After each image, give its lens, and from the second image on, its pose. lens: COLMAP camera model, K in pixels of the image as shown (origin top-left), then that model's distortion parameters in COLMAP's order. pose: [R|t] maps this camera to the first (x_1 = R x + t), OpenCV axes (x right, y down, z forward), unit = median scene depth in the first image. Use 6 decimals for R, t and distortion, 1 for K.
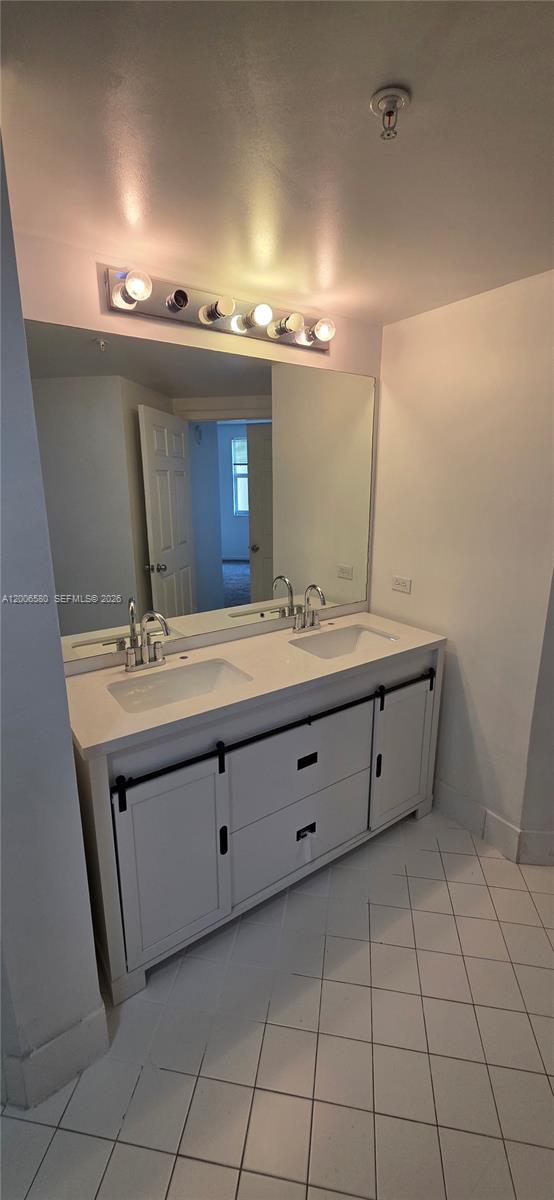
lens RADIAL K [[473.1, 0, 278.4], [0, 473.1, 596.1], [0, 0, 1]] dist [0.001193, 0.000049]
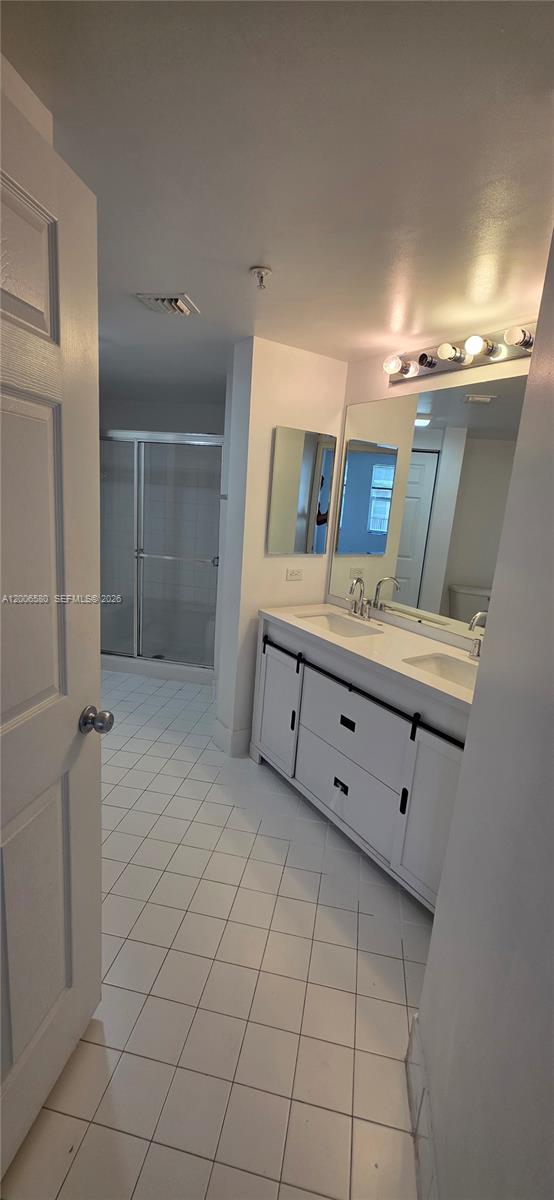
lens RADIAL K [[478.0, 0, 277.0], [0, 478.0, 600.0], [0, 0, 1]] dist [-0.000518, 0.000002]
pose [[-0.031320, 0.208725, -0.977473, 1.220078], [-0.305969, 0.929002, 0.208178, -0.137907], [0.951526, 0.305596, 0.034767, 0.725231]]
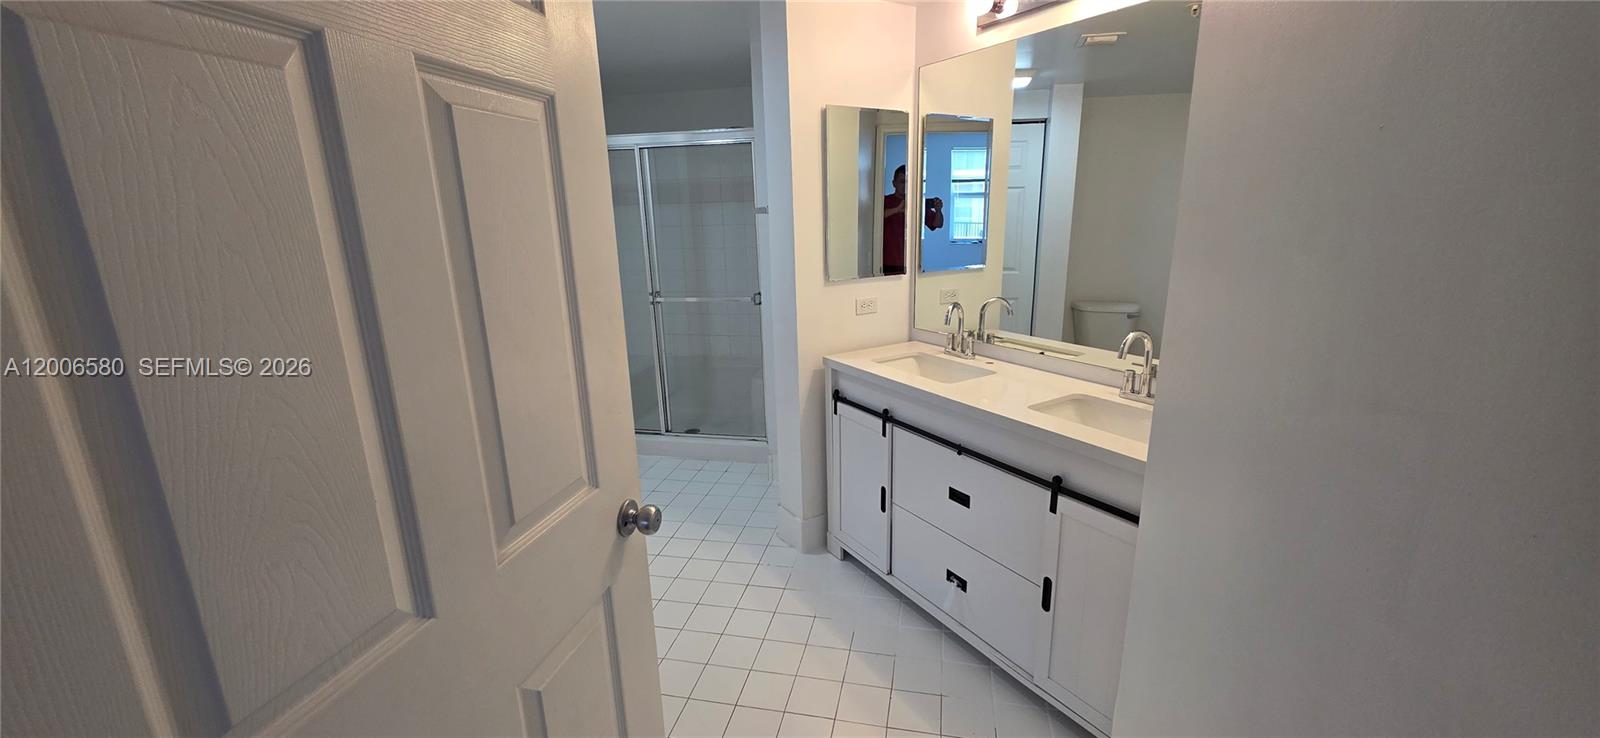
lens RADIAL K [[630.7, 0, 806.0], [0, 630.7, 373.5], [0, 0, 1]] dist [0.001193, 0.000049]
pose [[-0.054126, 0.254831, -0.965470, 1.203224], [-0.214535, 0.941340, 0.260489, -0.119170], [0.975215, 0.221226, 0.003719, 0.693531]]
